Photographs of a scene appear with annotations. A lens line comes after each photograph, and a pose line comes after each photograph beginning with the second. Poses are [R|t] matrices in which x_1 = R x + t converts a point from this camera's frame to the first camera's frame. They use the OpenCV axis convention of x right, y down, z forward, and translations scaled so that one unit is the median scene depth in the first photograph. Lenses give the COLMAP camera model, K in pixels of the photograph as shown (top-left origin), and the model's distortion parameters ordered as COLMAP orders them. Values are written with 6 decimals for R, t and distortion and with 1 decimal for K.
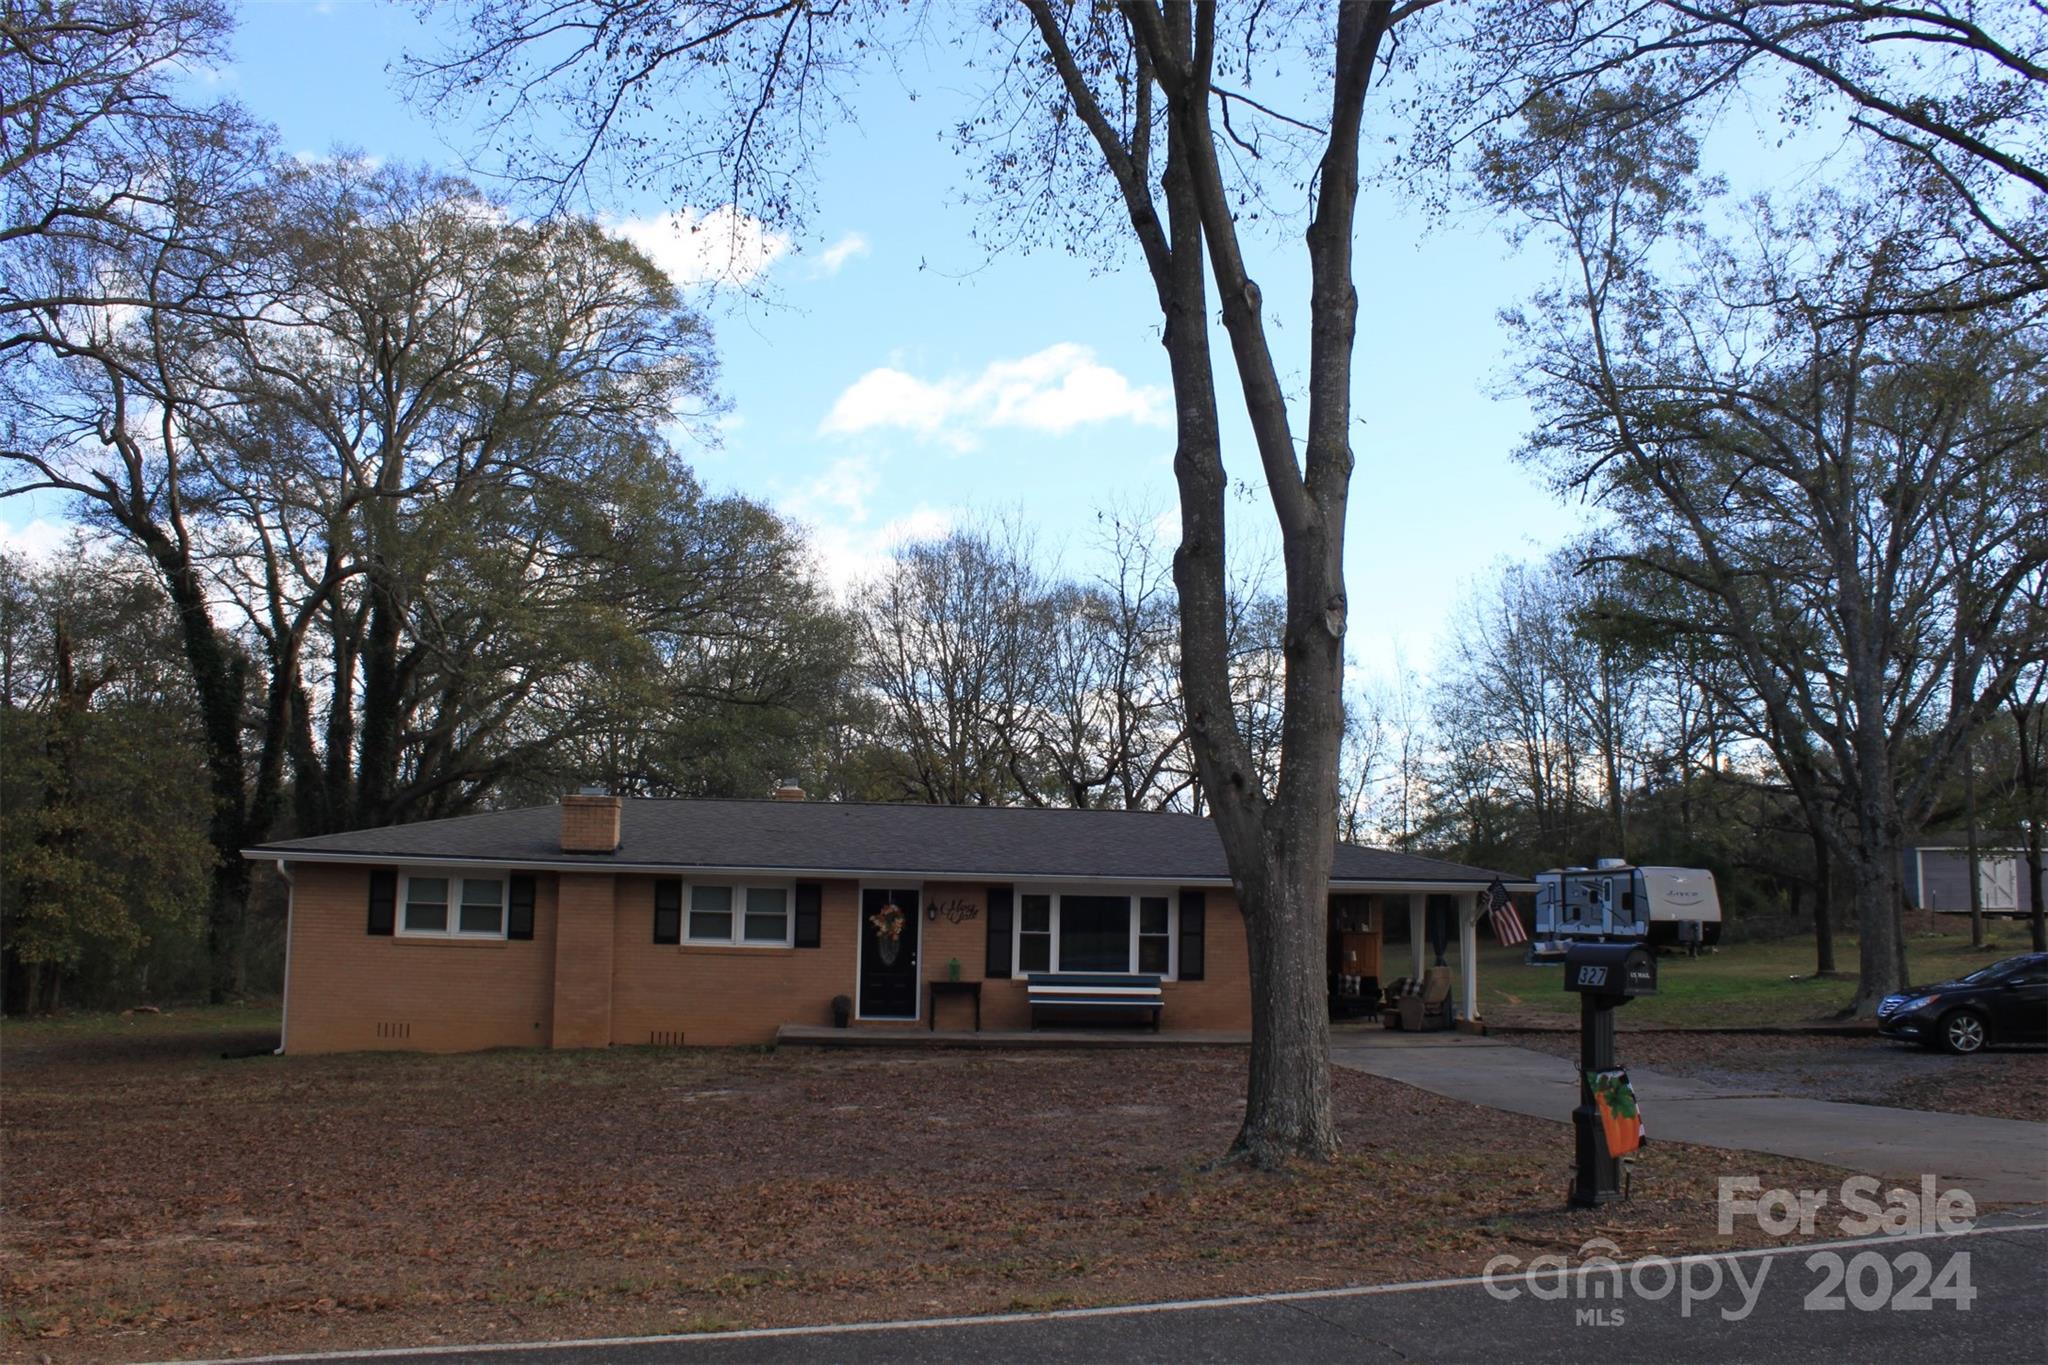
lens RADIAL K [[1689.9, 0, 1024.0], [0, 1689.9, 682.5], [0, 0, 1]] dist [-0.161689, 0.143251]
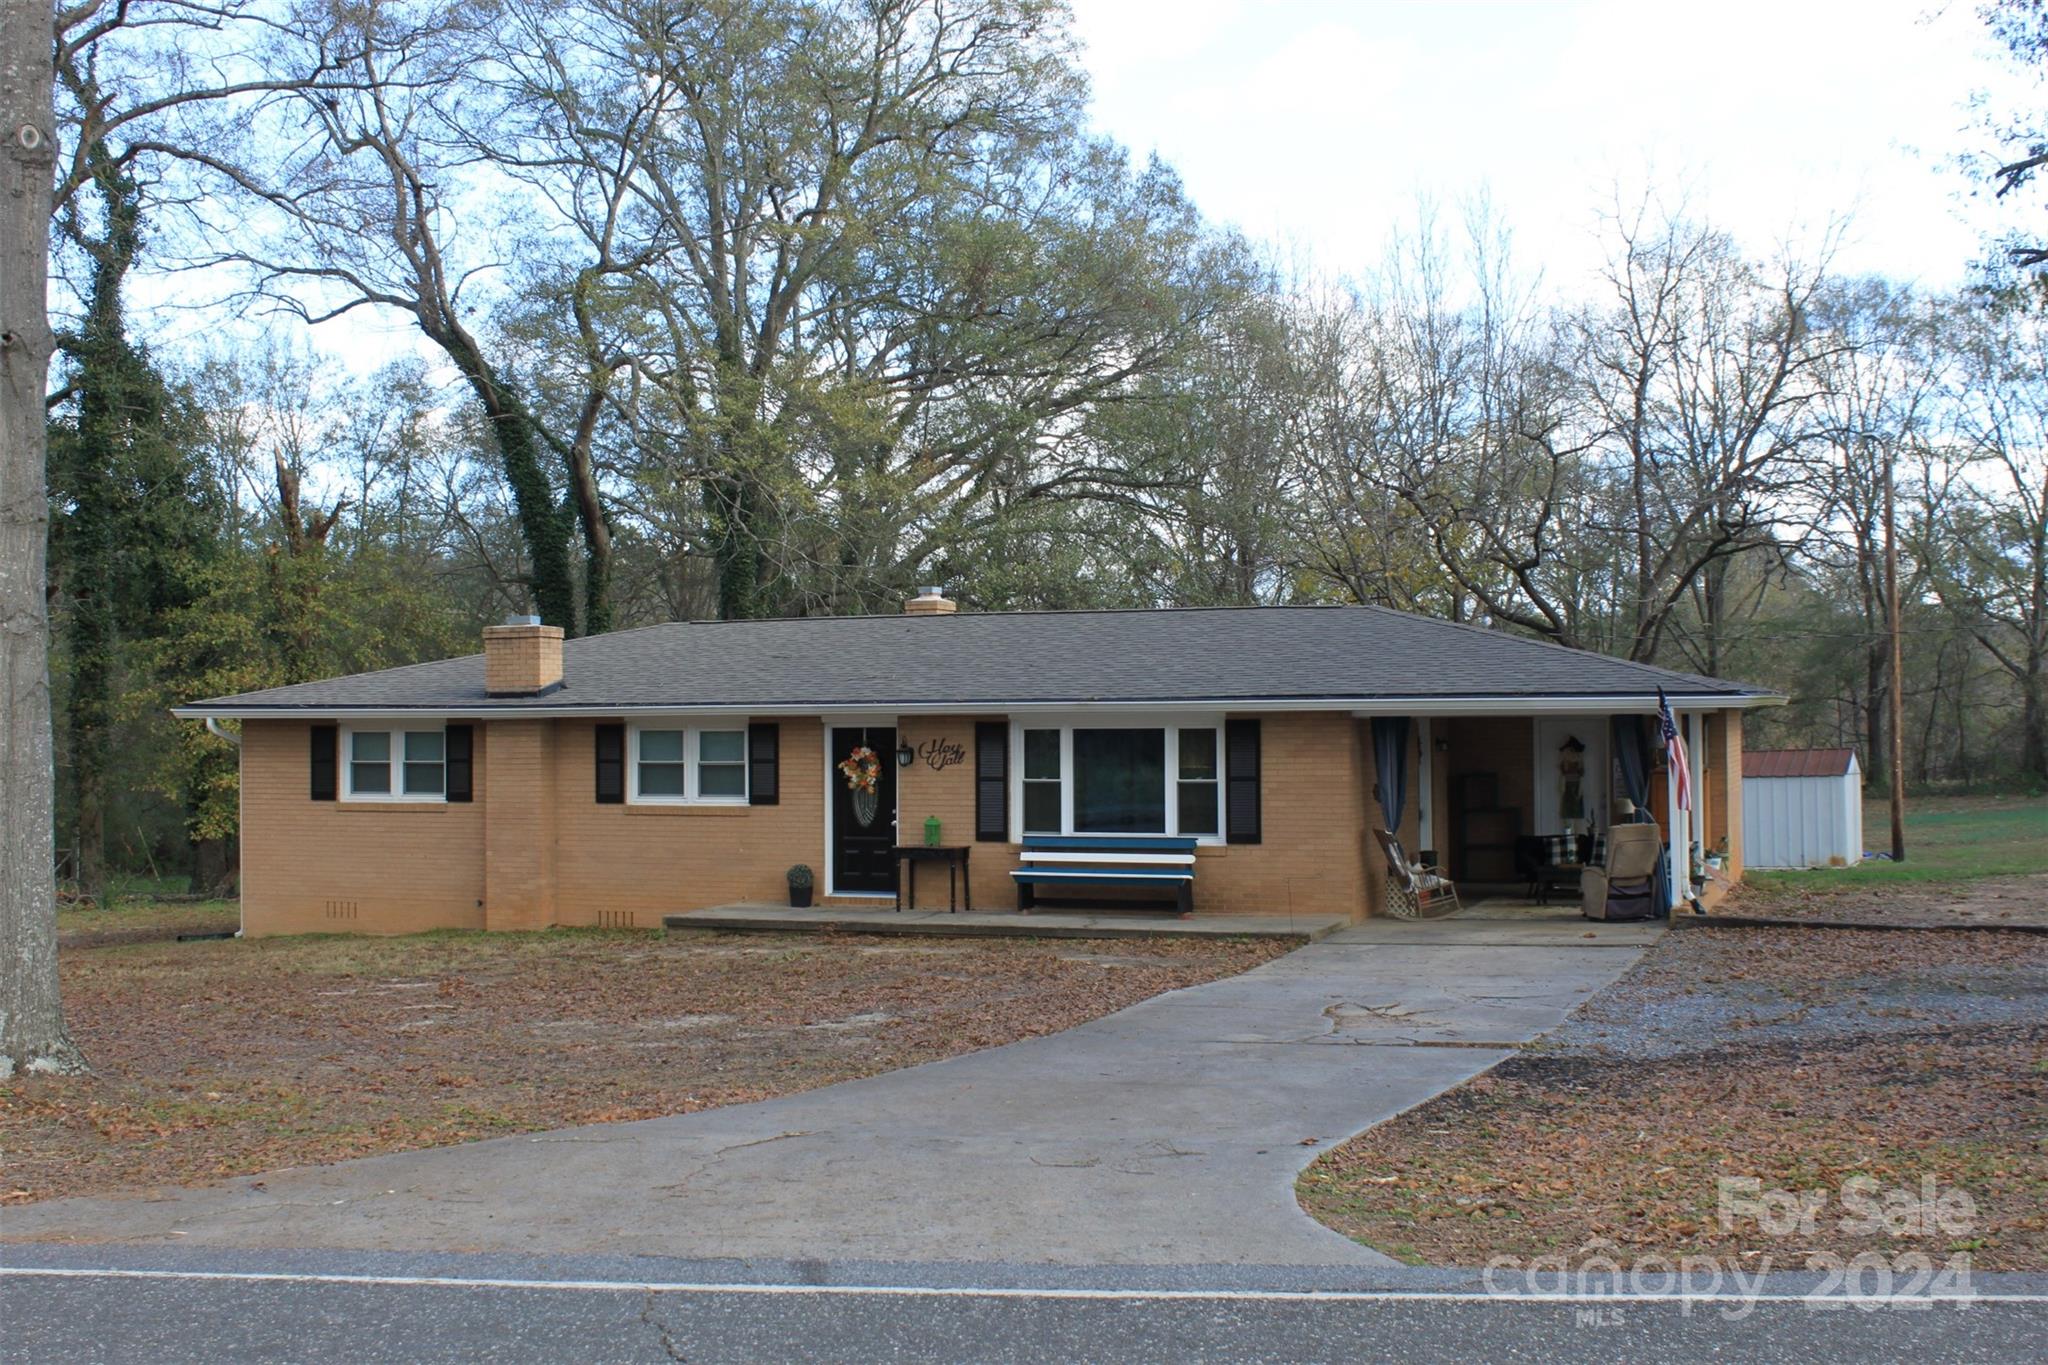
lens RADIAL K [[2228.5, 0, 1024.0], [0, 2228.5, 682.5], [0, 0, 1]] dist [-0.095743, -0.002553]
pose [[0.900831, -0.035533, -0.432713, 0.428434], [0.077864, 0.993709, 0.080499, 0.026985], [0.427131, -0.106209, 0.897930, 0.125489]]
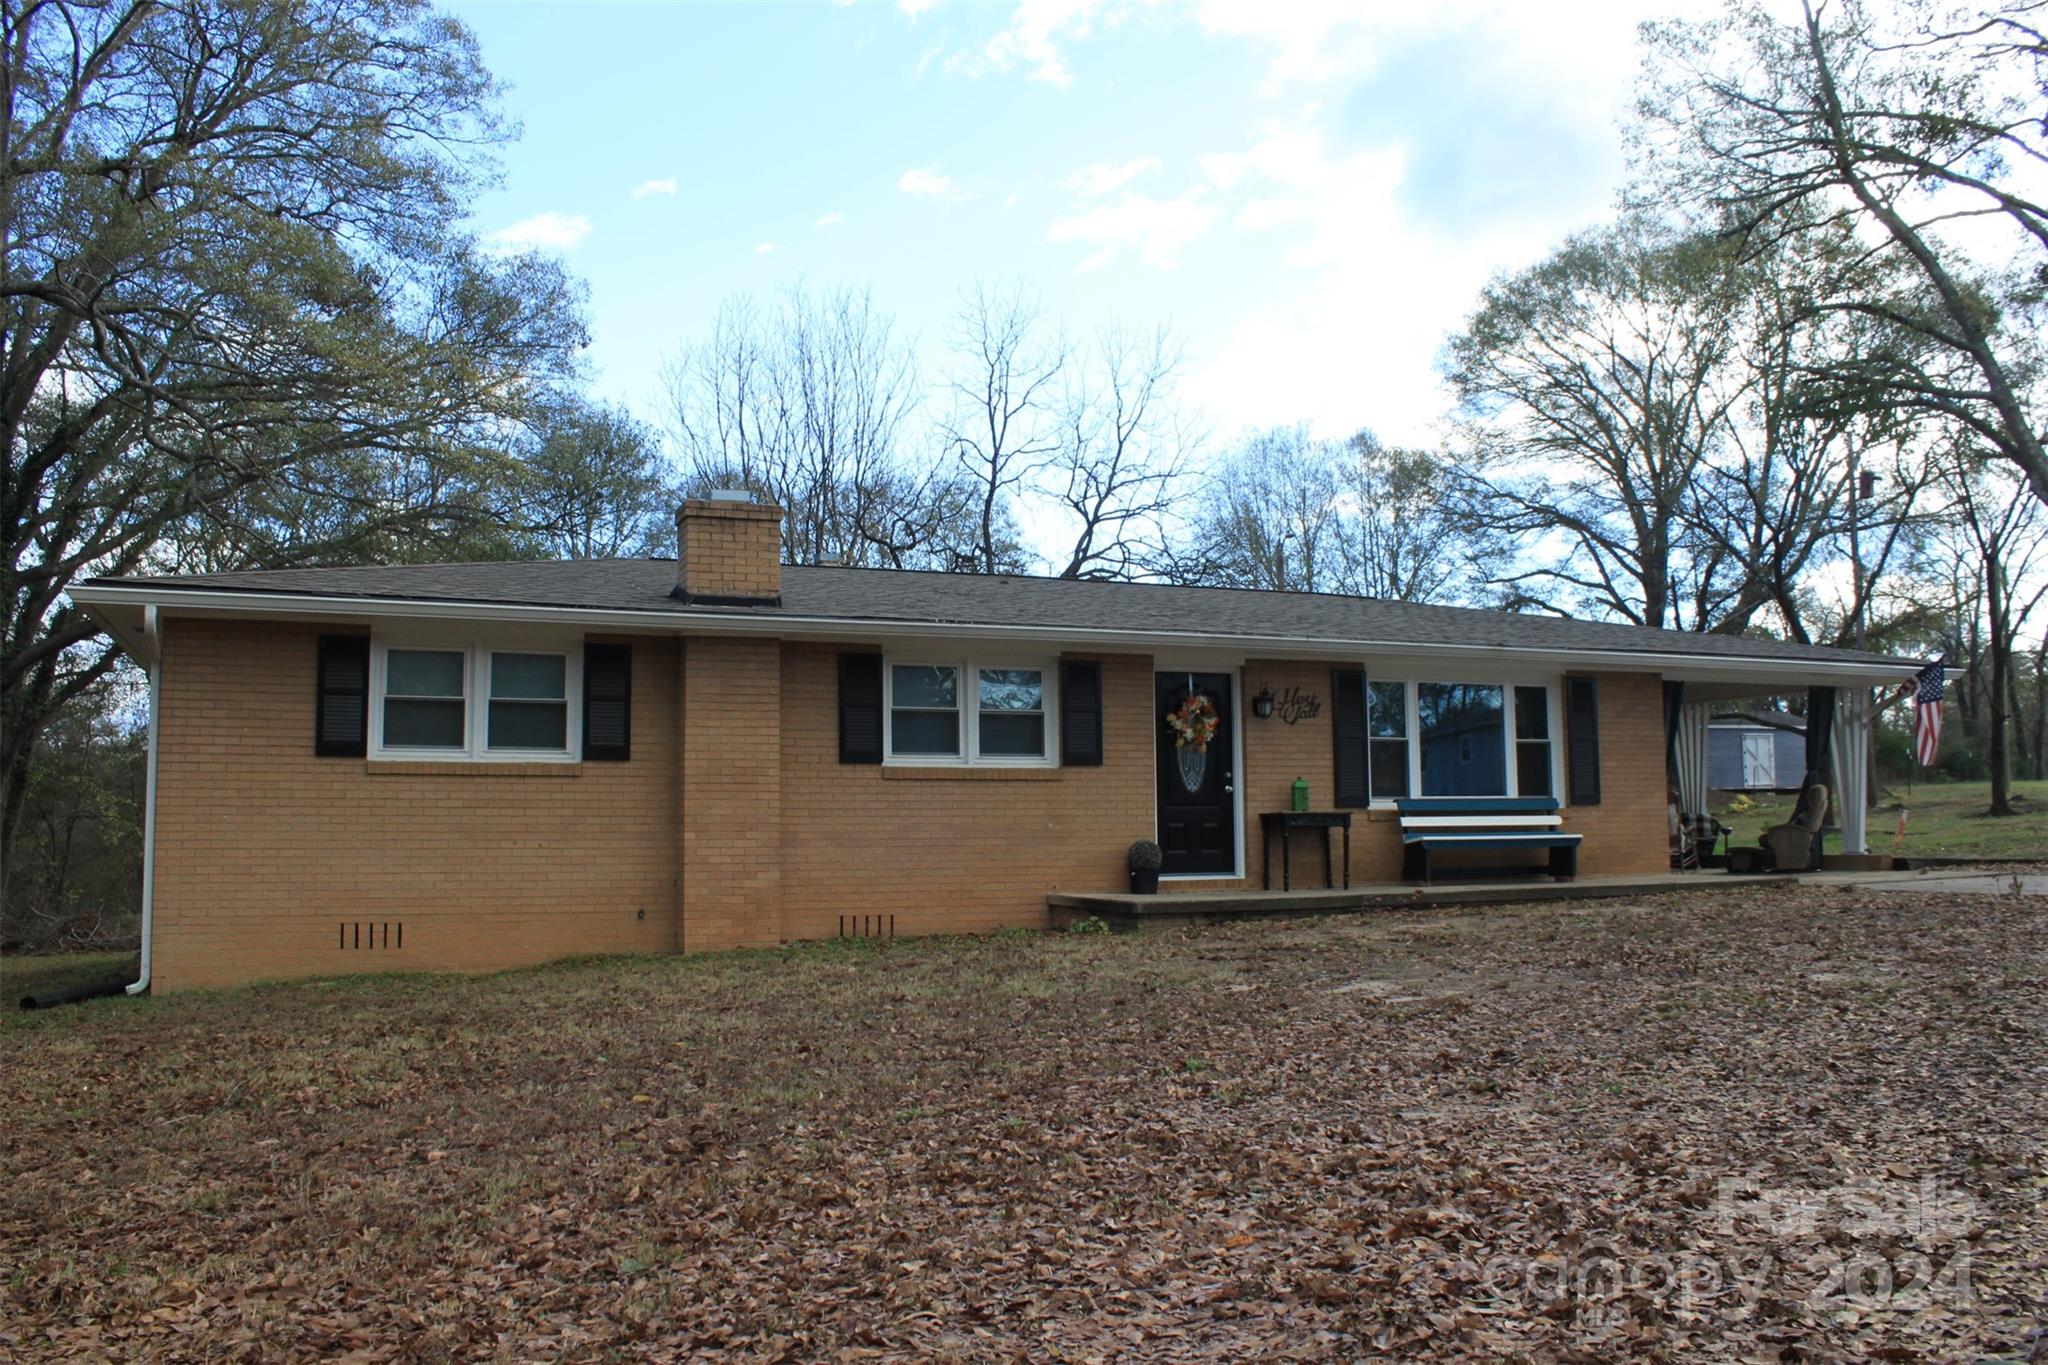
lens RADIAL K [[1689.9, 0, 1024.0], [0, 1689.9, 682.5], [0, 0, 1]] dist [-0.161689, 0.143251]
pose [[0.951354, -0.000835, 0.308100, -0.336163], [-0.010850, 0.999285, 0.036212, 0.105177], [-0.307910, -0.037794, 0.950665, 0.423254]]
